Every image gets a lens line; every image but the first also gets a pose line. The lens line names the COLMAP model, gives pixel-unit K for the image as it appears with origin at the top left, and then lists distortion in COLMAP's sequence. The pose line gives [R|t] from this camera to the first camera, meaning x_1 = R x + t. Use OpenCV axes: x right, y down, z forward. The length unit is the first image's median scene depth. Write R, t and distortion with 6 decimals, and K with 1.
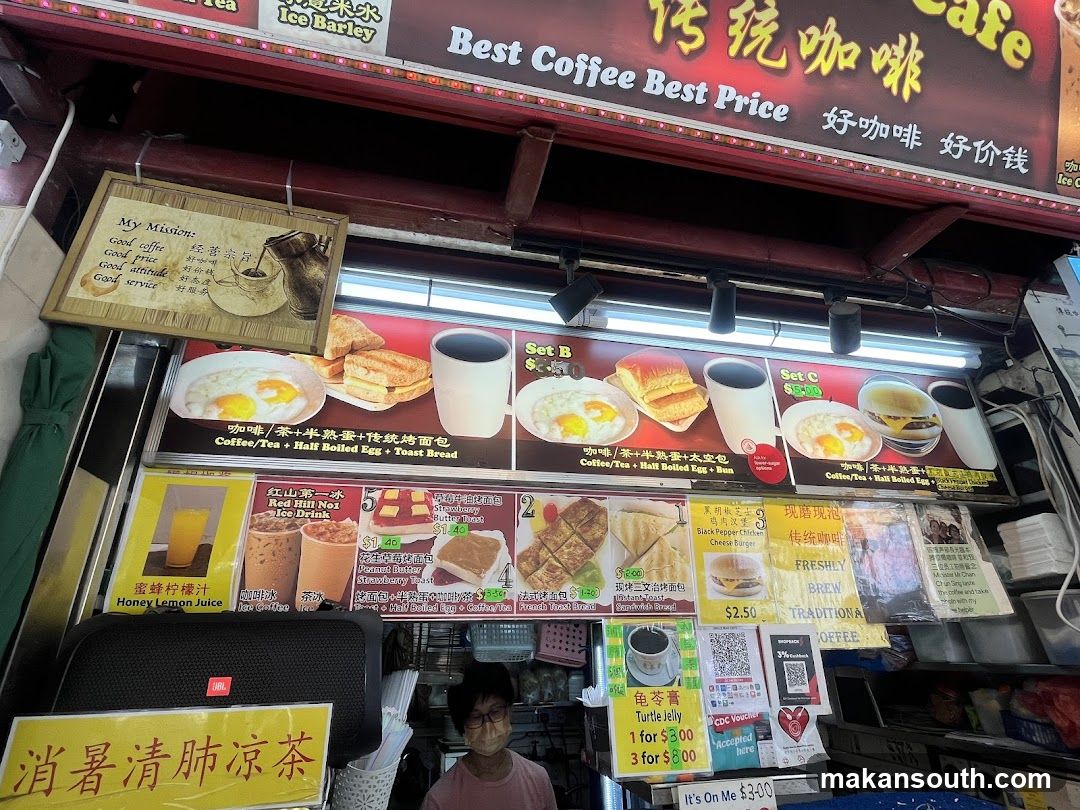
lens RADIAL K [[554.5, 0, 540.0], [0, 554.5, 405.0], [0, 0, 1]] dist [-0.002325, -0.001437]
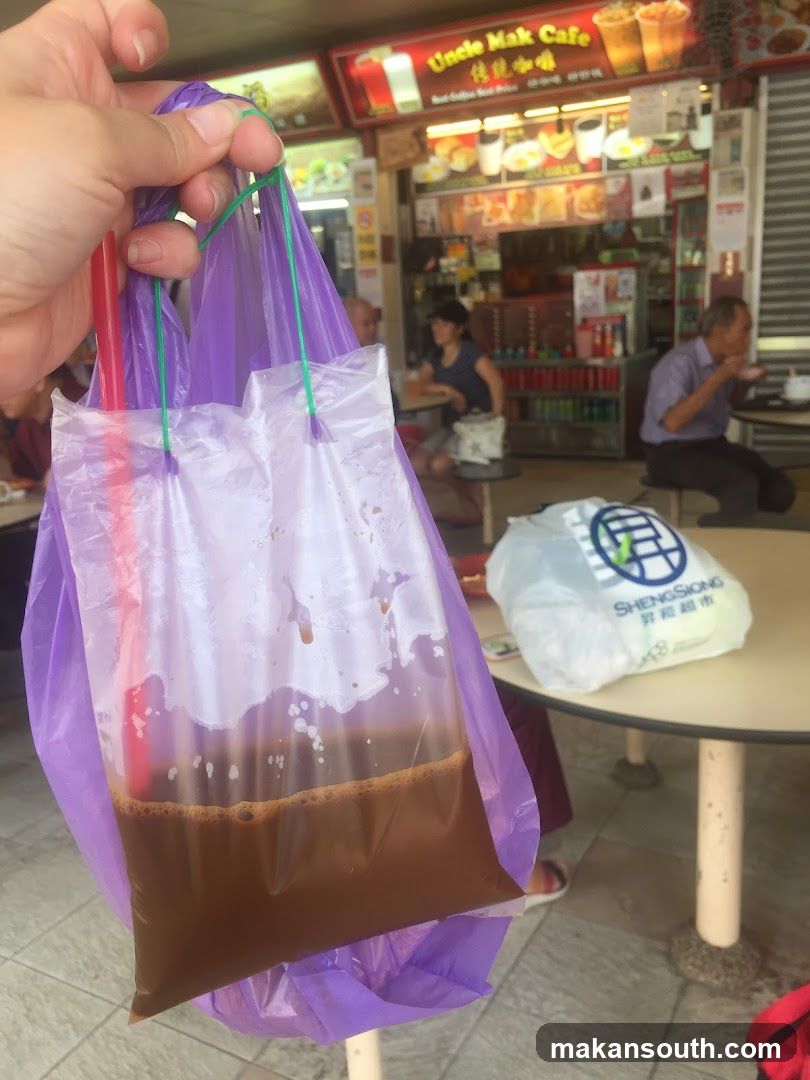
lens RADIAL K [[964.1, 0, 407.5], [0, 964.1, 574.2], [0, 0, 1]] dist [-0.010144, -0.009316]
pose [[0.743766, 0.164186, -0.647962, 3.475455], [0.306620, 0.777563, 0.548981, -1.333944], [0.593967, -0.606991, 0.527982, -3.573184]]
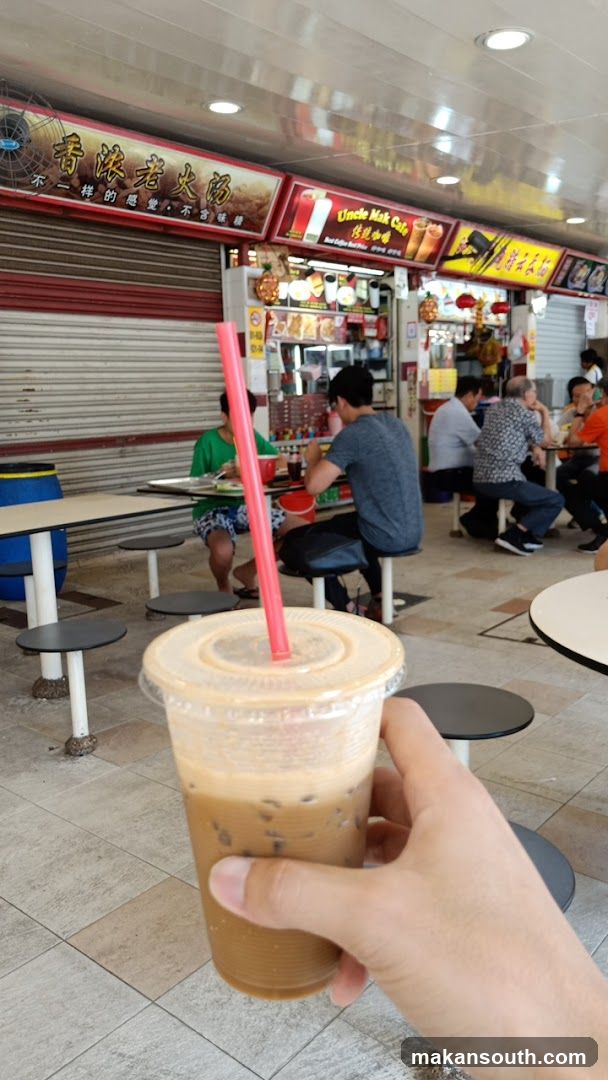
lens RADIAL K [[827.6, 0, 304.0], [0, 827.6, 540.0], [0, 0, 1]] dist [0.003700, 0.001371]
pose [[0.808085, -0.104459, 0.579730, -3.733389], [-0.225182, 0.854627, 0.467873, -1.316948], [-0.544326, -0.508626, 0.667089, -4.067814]]
